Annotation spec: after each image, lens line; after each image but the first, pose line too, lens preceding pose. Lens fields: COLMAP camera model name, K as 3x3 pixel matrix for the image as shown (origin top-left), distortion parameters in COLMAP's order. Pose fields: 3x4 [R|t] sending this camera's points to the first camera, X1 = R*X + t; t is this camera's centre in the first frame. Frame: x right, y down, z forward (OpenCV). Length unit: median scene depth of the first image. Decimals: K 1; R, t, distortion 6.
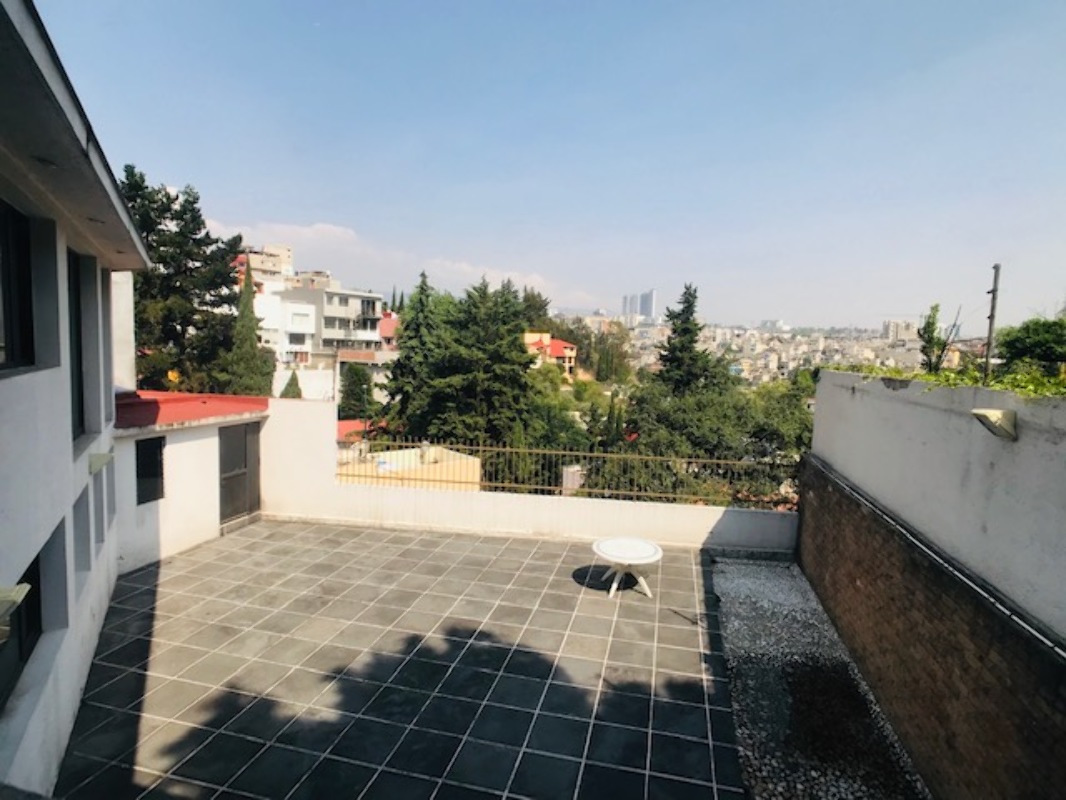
lens RADIAL K [[555.8, 0, 533.0], [0, 555.8, 400.0], [0, 0, 1]] dist [-0.002522, -0.000771]
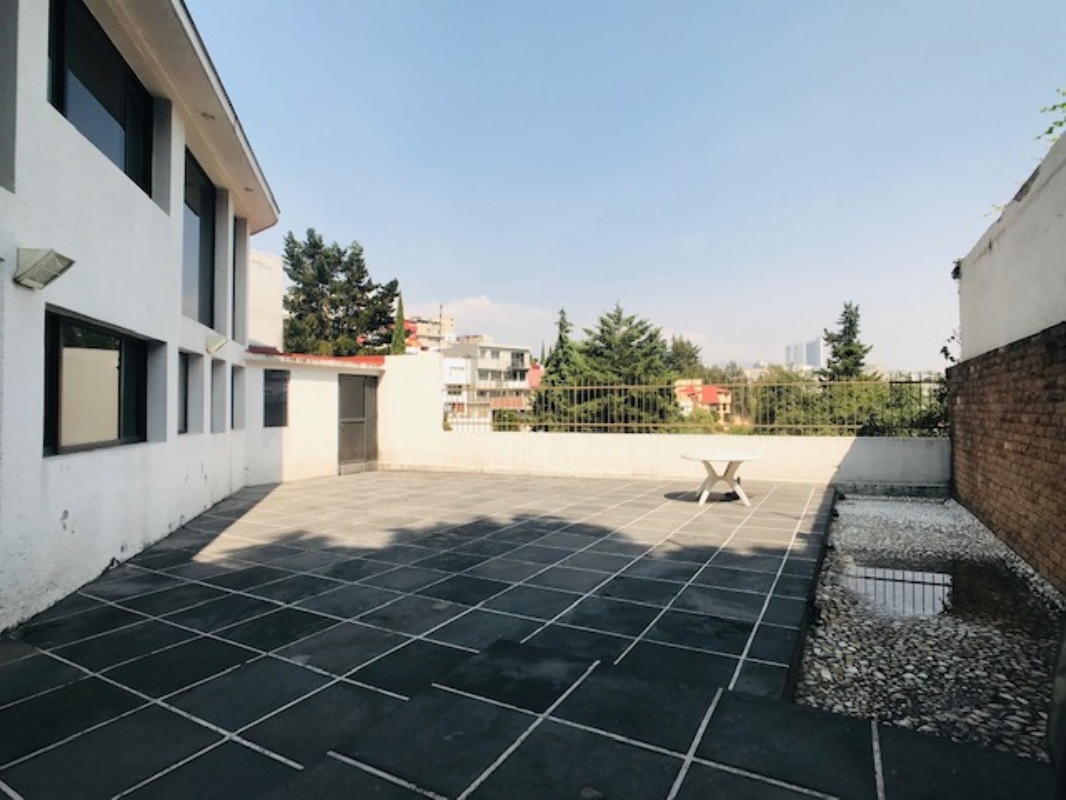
lens RADIAL K [[556.8, 0, 543.5], [0, 556.8, 399.8], [0, 0, 1]] dist [0.005293, -0.000434]
pose [[0.966887, -0.047288, -0.250784, 0.027666], [0.020360, 0.993844, -0.108904, 0.060192], [0.254390, 0.100192, 0.961898, 0.010877]]
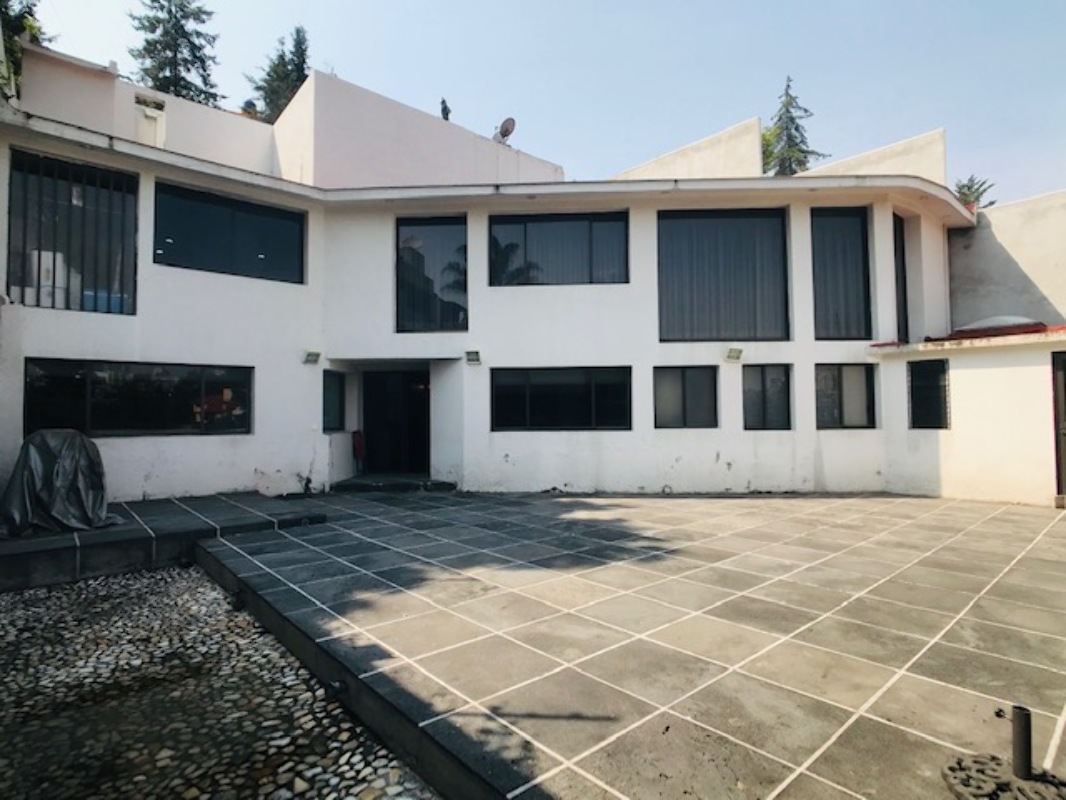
lens RADIAL K [[556.8, 0, 543.5], [0, 556.8, 399.8], [0, 0, 1]] dist [0.005293, -0.000434]
pose [[-0.550994, -0.058487, -0.832457, 0.105557], [-0.086273, 0.996188, -0.012887, 0.046350], [0.830038, 0.064719, -0.553939, 0.224698]]
